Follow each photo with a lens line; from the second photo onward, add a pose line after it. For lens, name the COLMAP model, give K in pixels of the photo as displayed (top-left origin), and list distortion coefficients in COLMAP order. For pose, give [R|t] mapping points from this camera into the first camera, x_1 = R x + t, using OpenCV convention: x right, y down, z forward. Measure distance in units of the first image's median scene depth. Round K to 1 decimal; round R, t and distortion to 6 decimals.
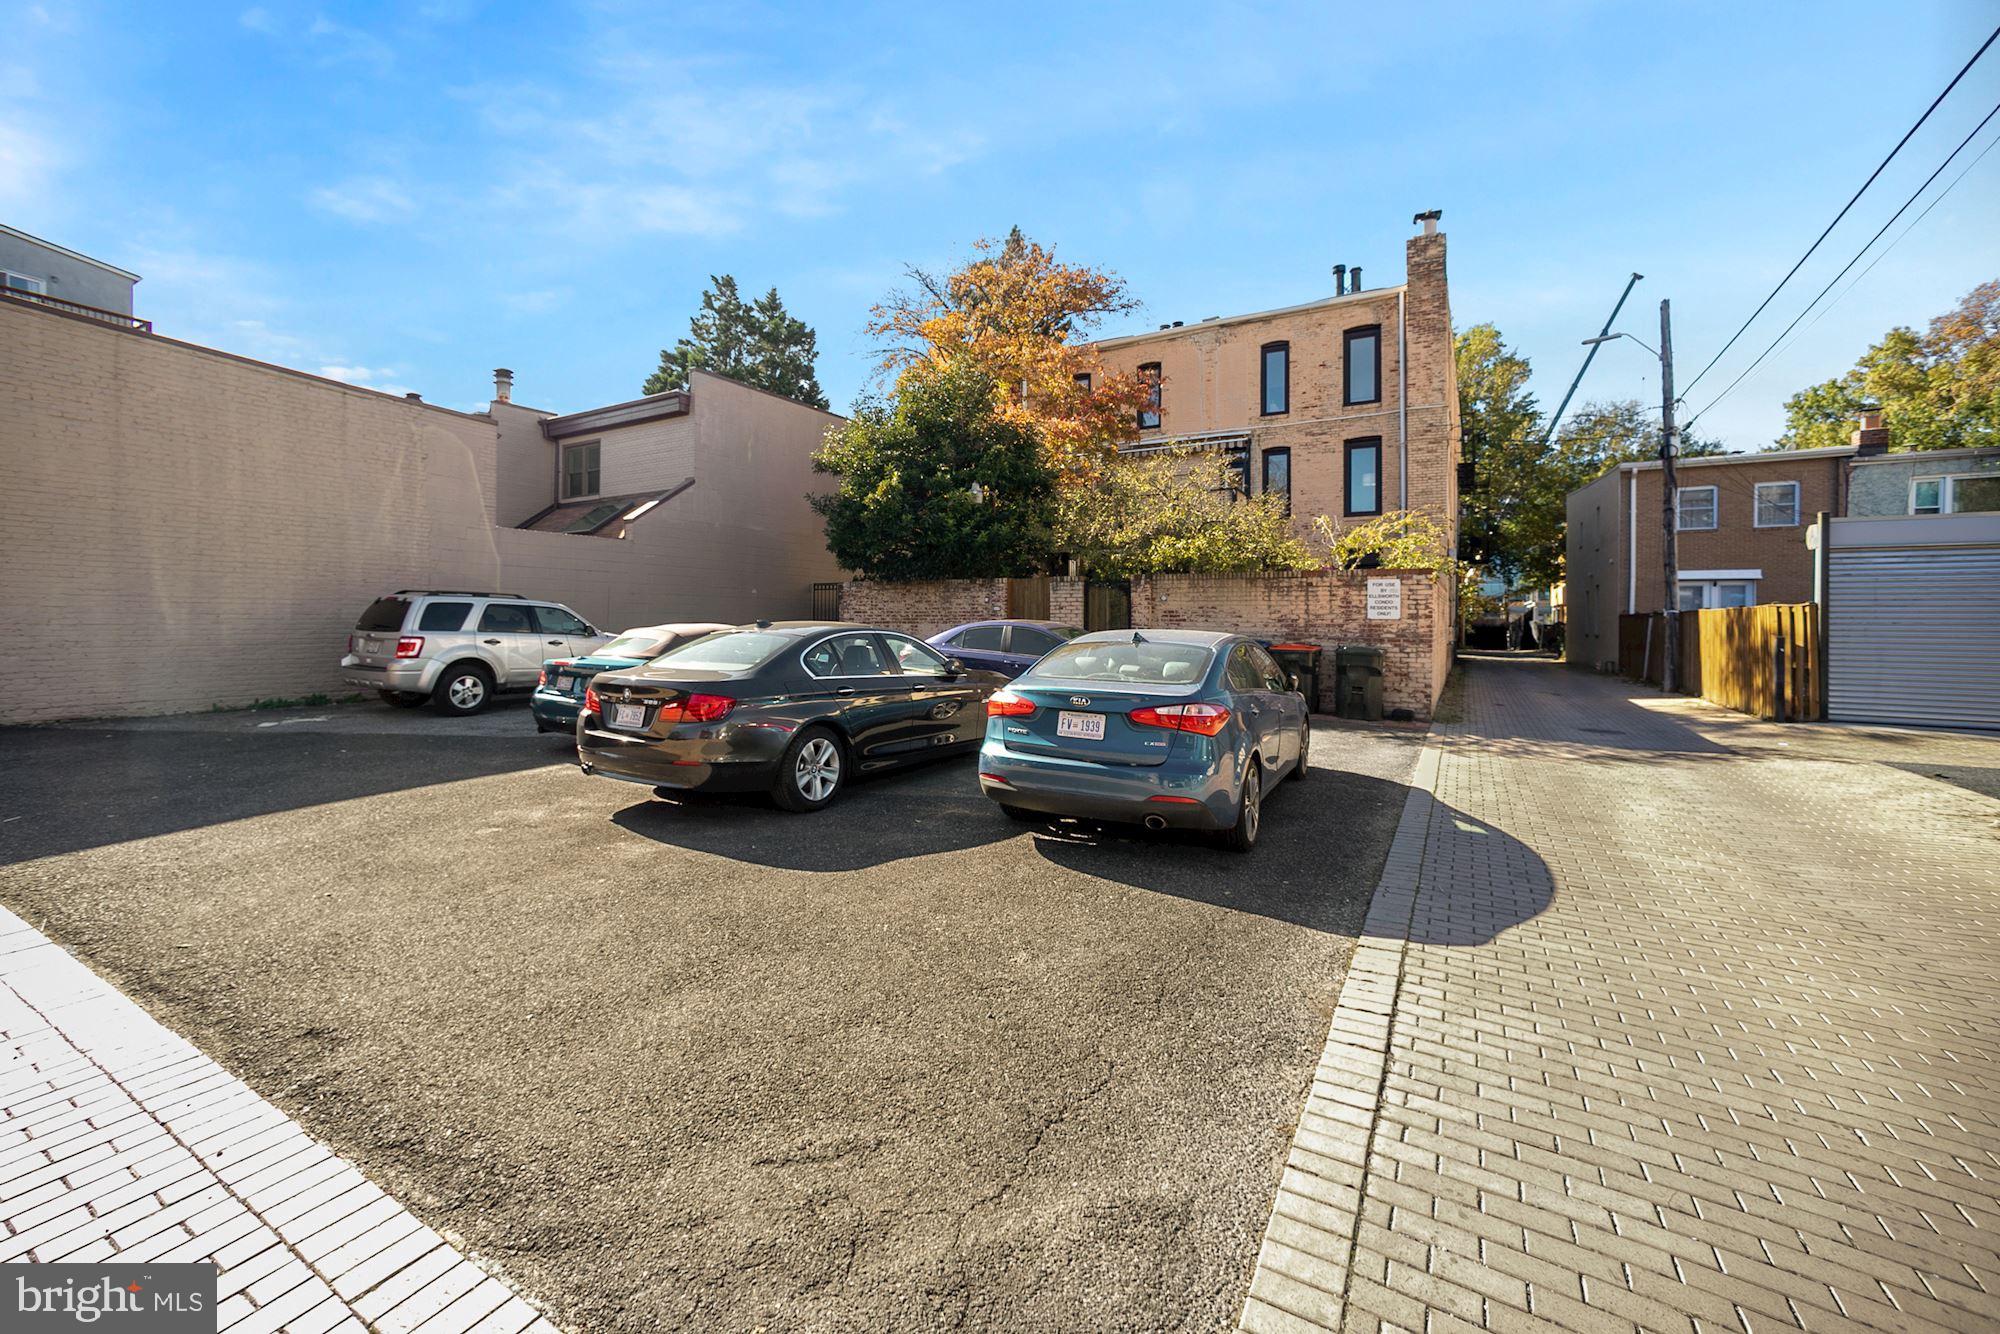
lens RADIAL K [[811.8, 0, 963.8], [0, 811.8, 608.6], [0, 0, 1]] dist [-0.031838, 0.021467]
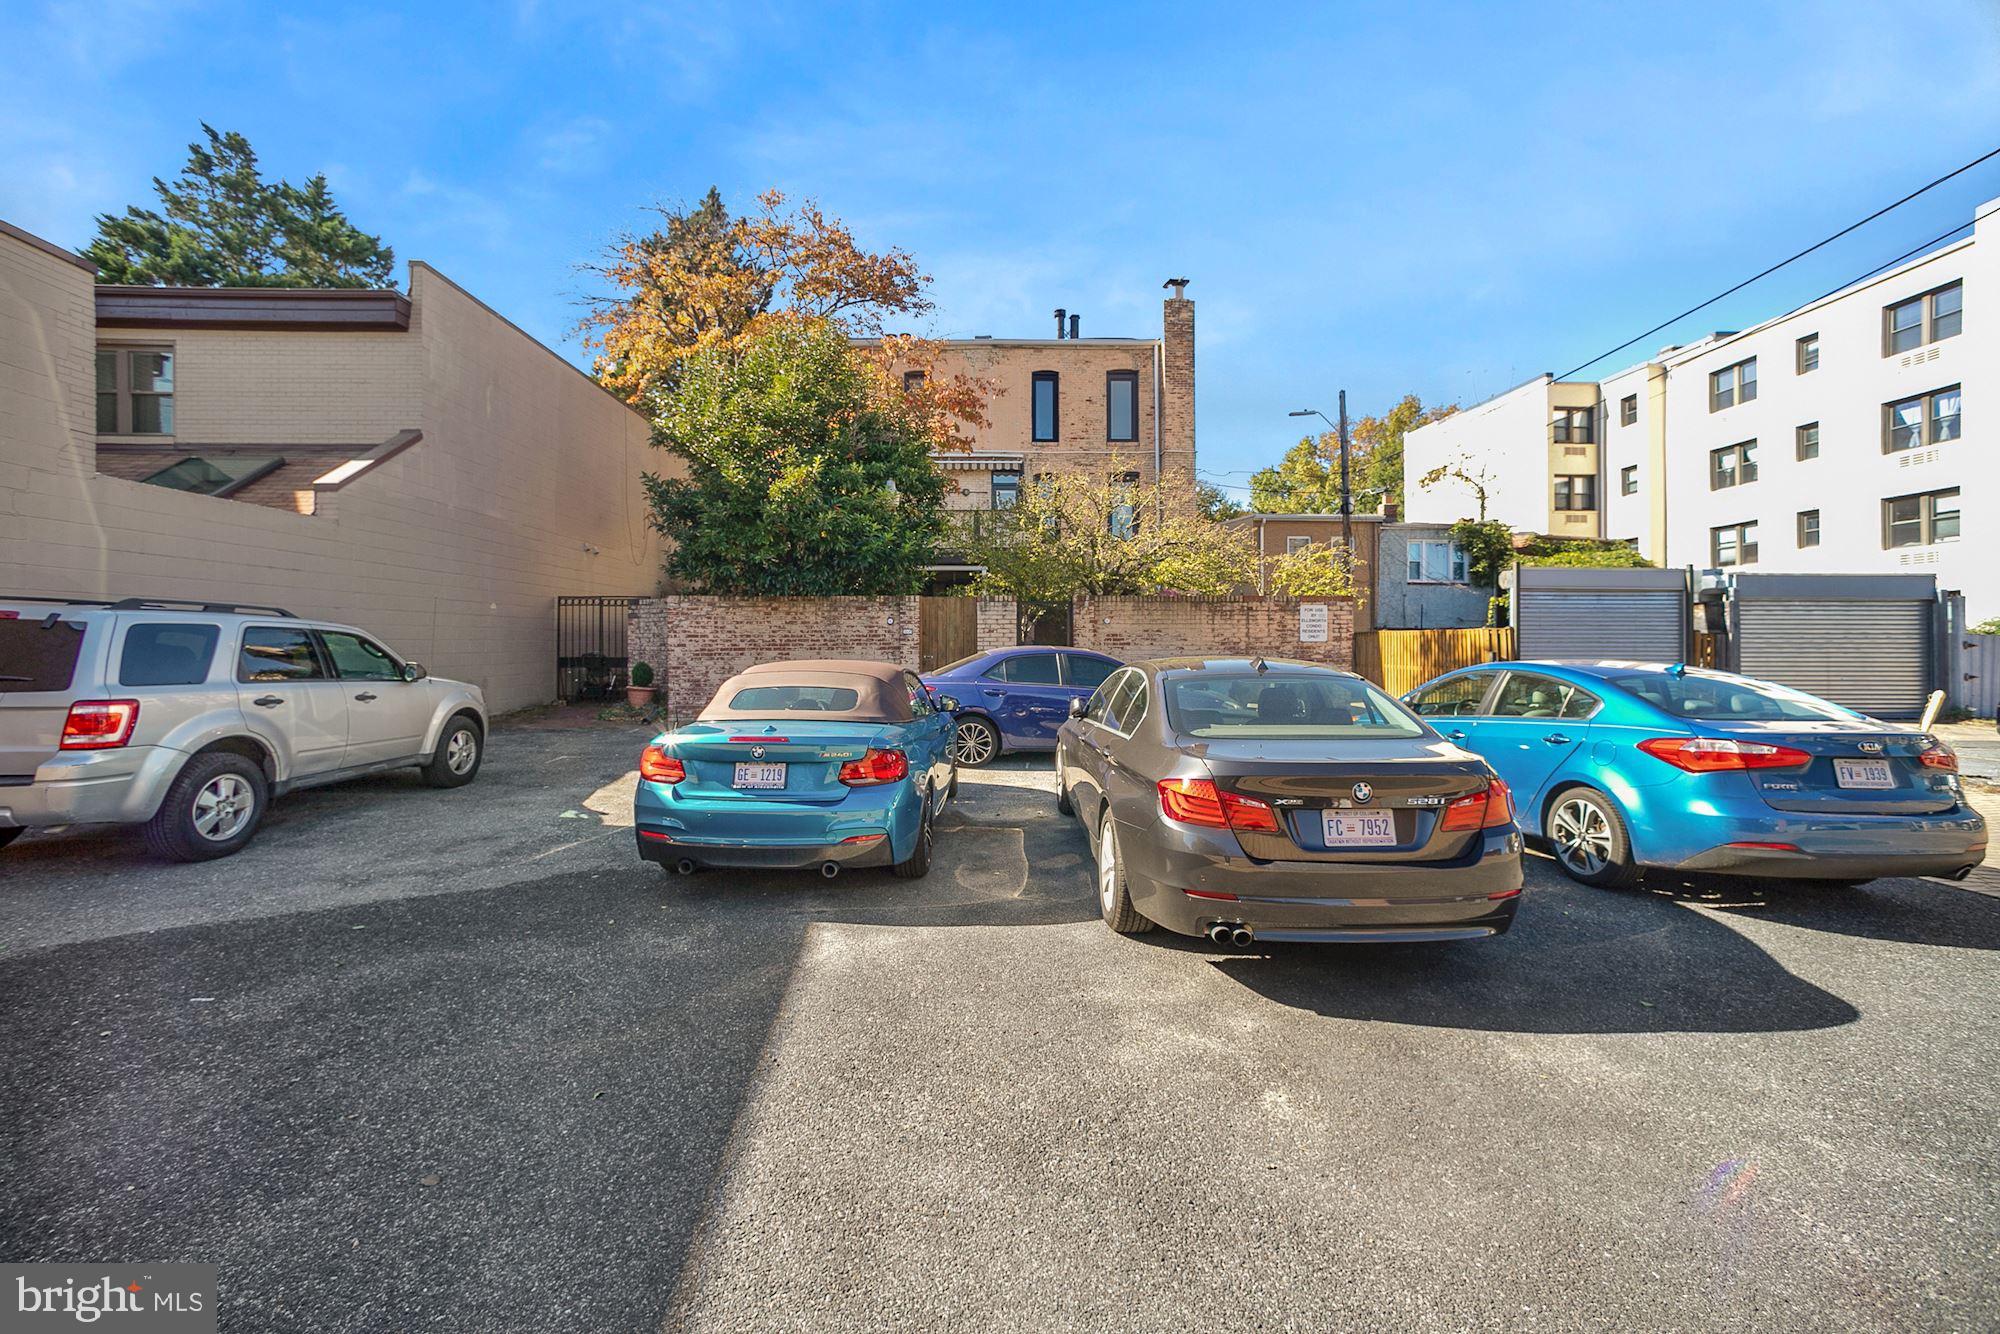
lens RADIAL K [[817.7, 0, 994.5], [0, 817.7, 630.2], [0, 0, 1]] dist [-0.033660, 0.022481]
pose [[0.842008, -0.000626, 0.539465, -0.339100], [-0.001136, 0.999995, 0.002933, -0.003909], [-0.539465, -0.003082, 0.842003, 0.232562]]
